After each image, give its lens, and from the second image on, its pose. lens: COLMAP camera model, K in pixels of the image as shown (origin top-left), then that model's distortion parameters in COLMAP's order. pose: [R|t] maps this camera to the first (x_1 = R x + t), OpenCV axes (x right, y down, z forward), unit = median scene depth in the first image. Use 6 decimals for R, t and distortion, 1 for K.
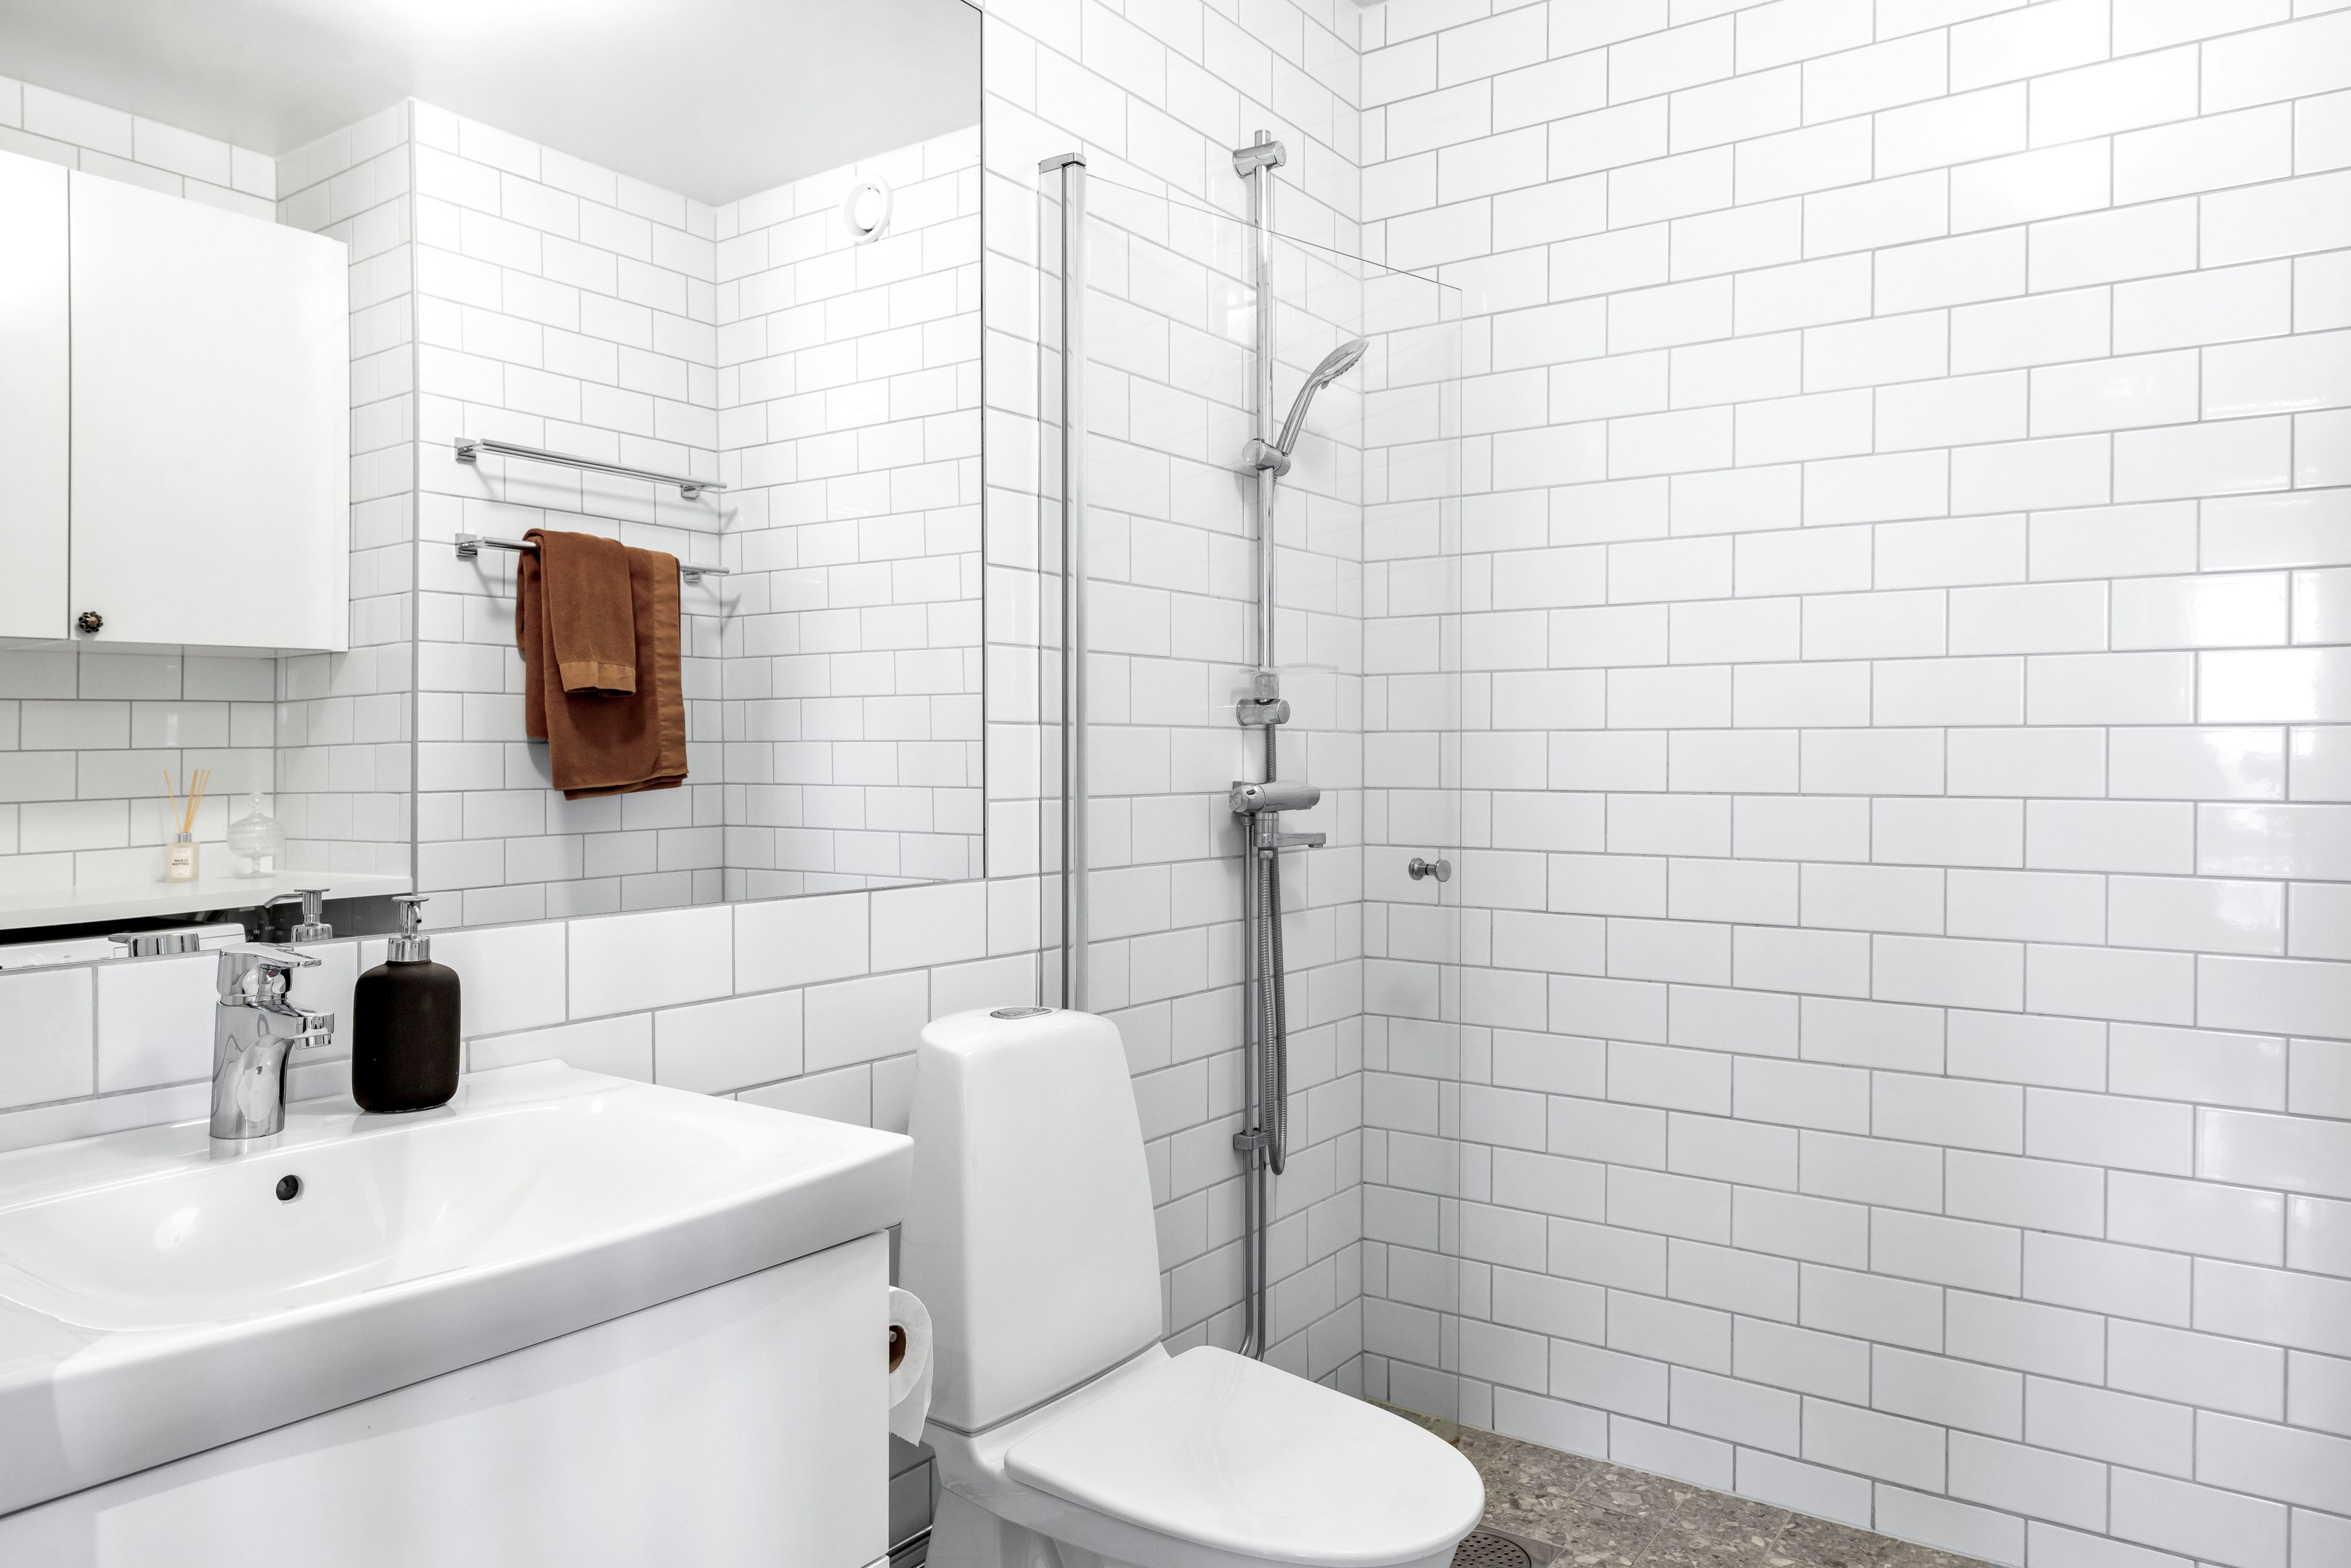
lens RADIAL K [[1578.6, 0, 1173.9], [0, 1578.6, 773.2], [0, 0, 1]] dist [-0.000957, 0.003960]
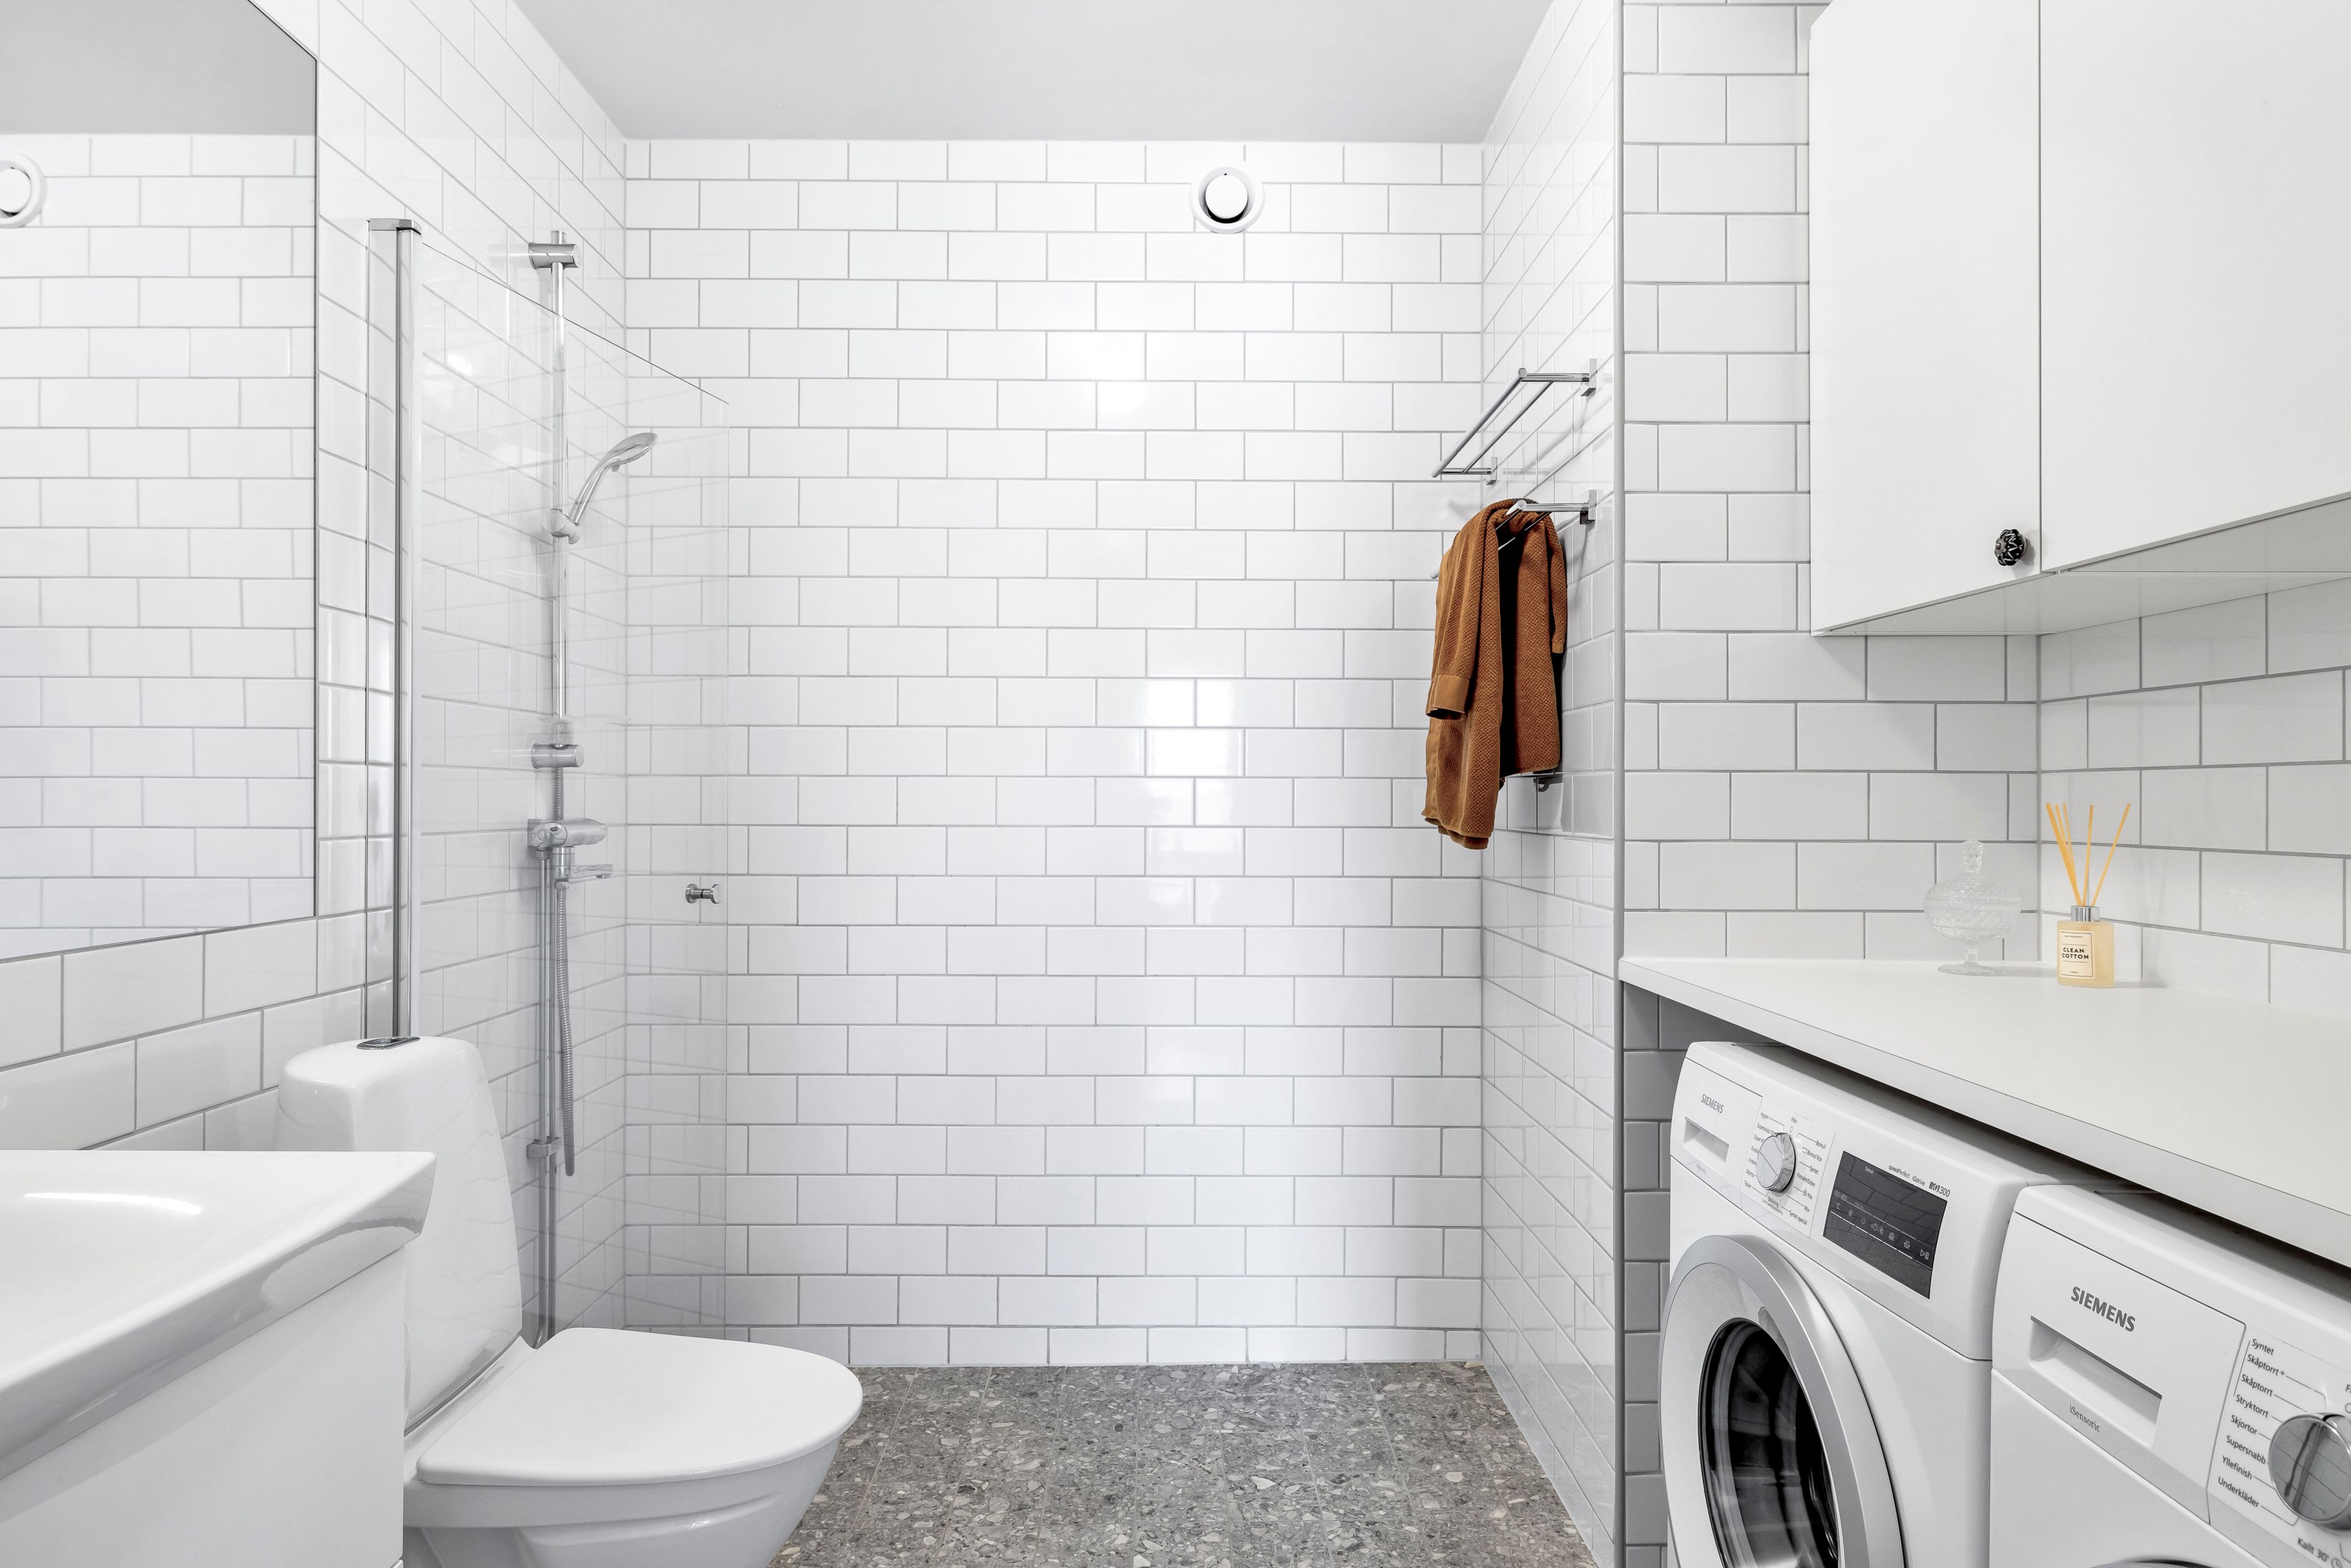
lens RADIAL K [[1349.2, 0, 1173.8], [0, 1349.2, 794.3], [0, 0, 1]] dist [0.001787, -0.001427]
pose [[0.811672, 0.003850, 0.584101, -0.144983], [0.004267, 0.999913, -0.012520, 0.001542], [-0.584098, 0.012655, 0.811584, -0.015337]]
